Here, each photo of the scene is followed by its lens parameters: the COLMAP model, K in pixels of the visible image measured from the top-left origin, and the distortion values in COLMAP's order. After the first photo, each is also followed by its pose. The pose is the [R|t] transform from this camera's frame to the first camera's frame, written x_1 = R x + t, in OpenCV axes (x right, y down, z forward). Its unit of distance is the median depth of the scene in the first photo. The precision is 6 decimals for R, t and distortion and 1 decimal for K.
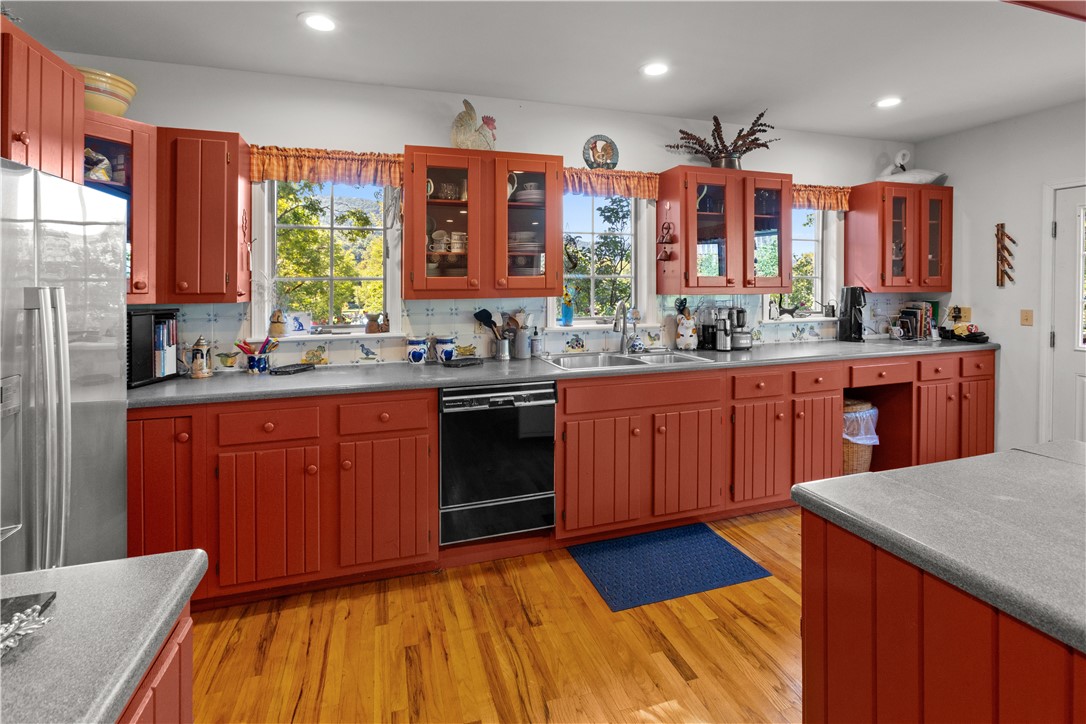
lens RADIAL K [[504.6, 0, 534.5], [0, 504.6, 280.0], [0, 0, 1]] dist [-0.014350, 0.006096]
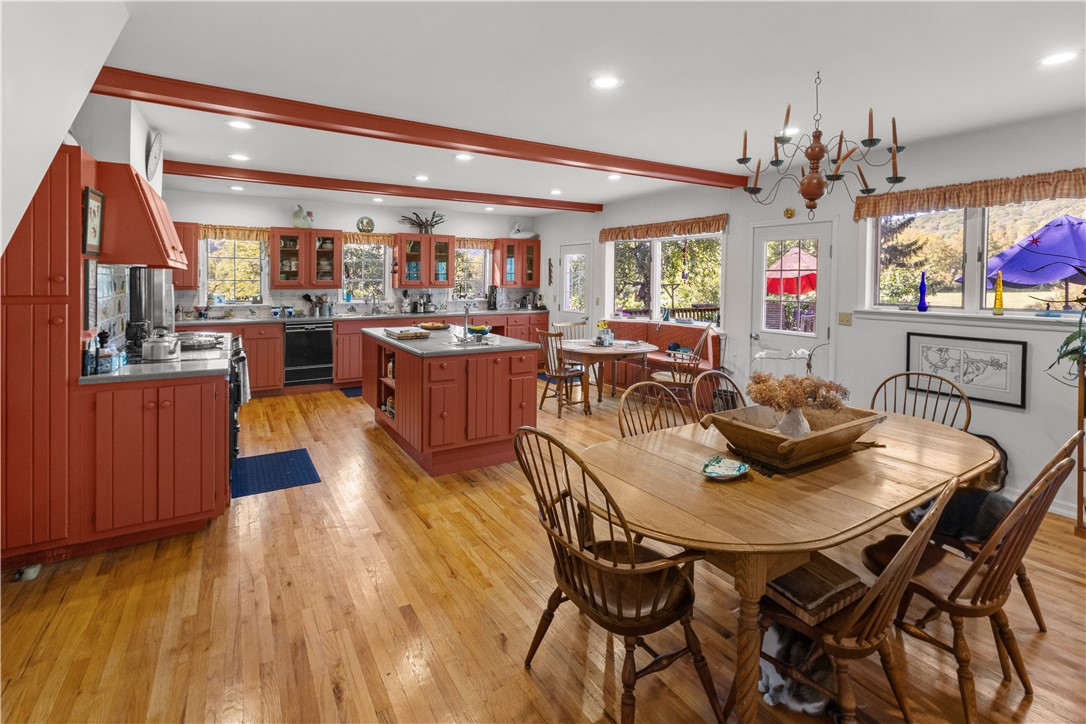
lens RADIAL K [[504.6, 0, 534.5], [0, 504.6, 280.0], [0, 0, 1]] dist [-0.014350, 0.006096]
pose [[0.971651, 0.009511, 0.236229, 0.375303], [-0.012249, 0.999874, 0.010127, -0.043275], [-0.236103, -0.012733, 0.971645, -1.523072]]
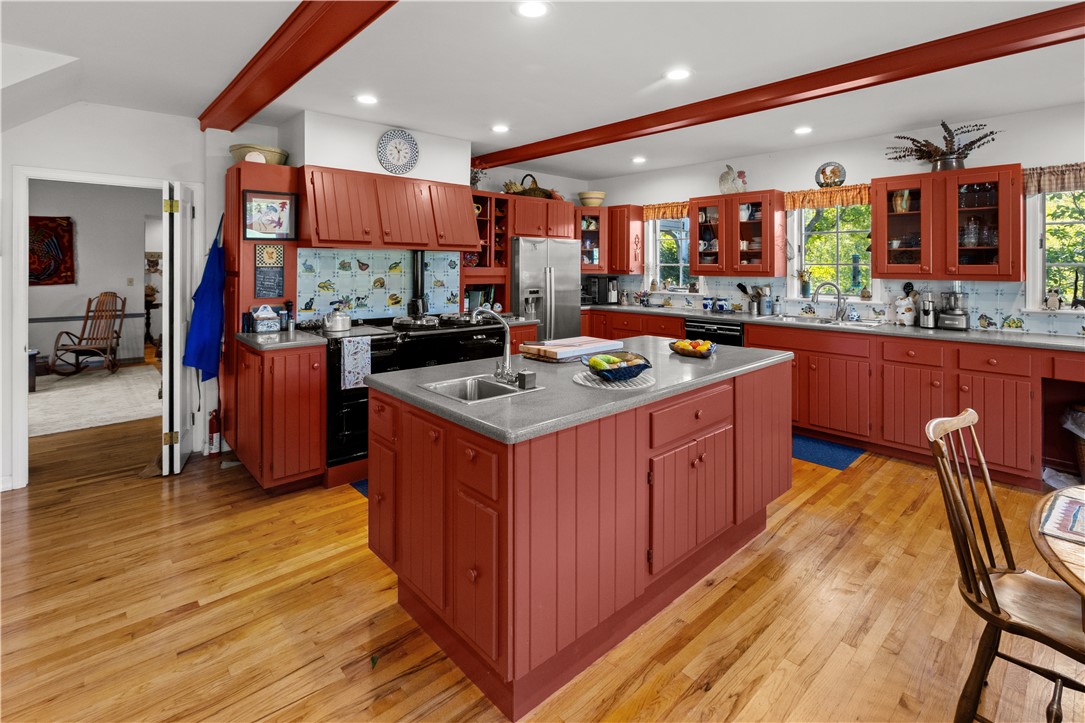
lens RADIAL K [[507.7, 0, 542.8], [0, 507.7, 269.4], [0, 0, 1]] dist [-0.013728, 0.007750]
pose [[0.432475, 0.017041, -0.901485, 1.174581], [0.001541, 0.999806, 0.019639, -0.023459], [0.901645, -0.009882, 0.432365, -0.357363]]
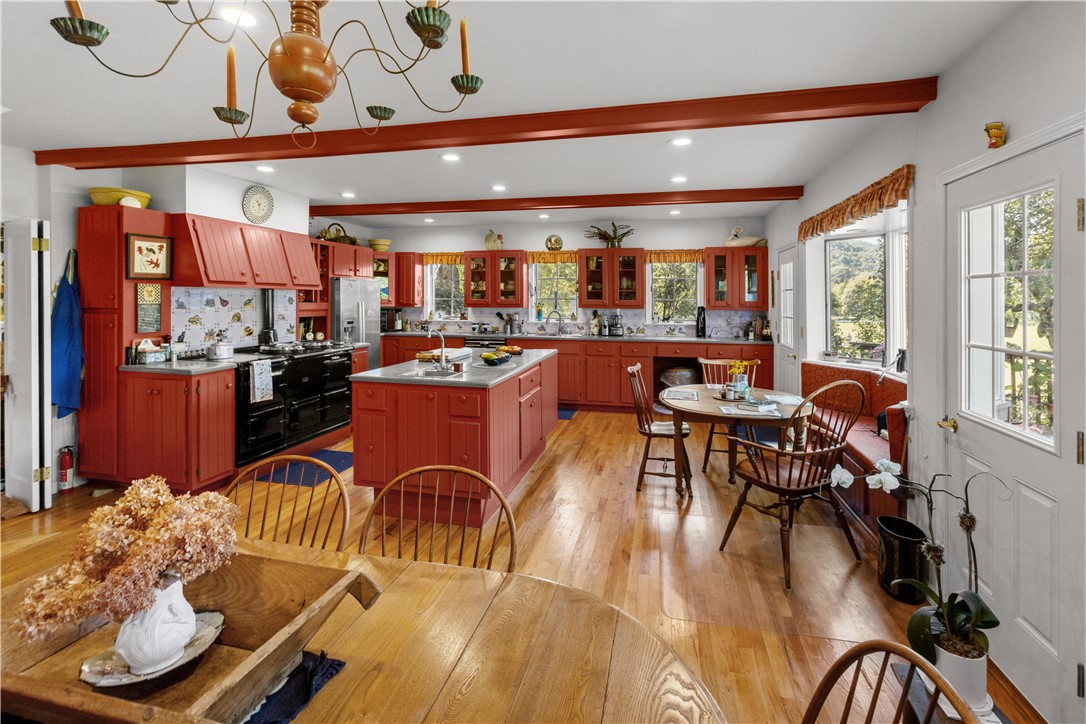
lens RADIAL K [[497.9, 0, 542.3], [0, 497.9, 297.5], [0, 0, 1]] dist [-0.012914, 0.000231]
pose [[0.860582, 0.011756, -0.509176, 1.343269], [-0.006044, 0.999899, 0.012871, -0.046866], [0.509276, -0.007999, 0.860566, -1.011599]]
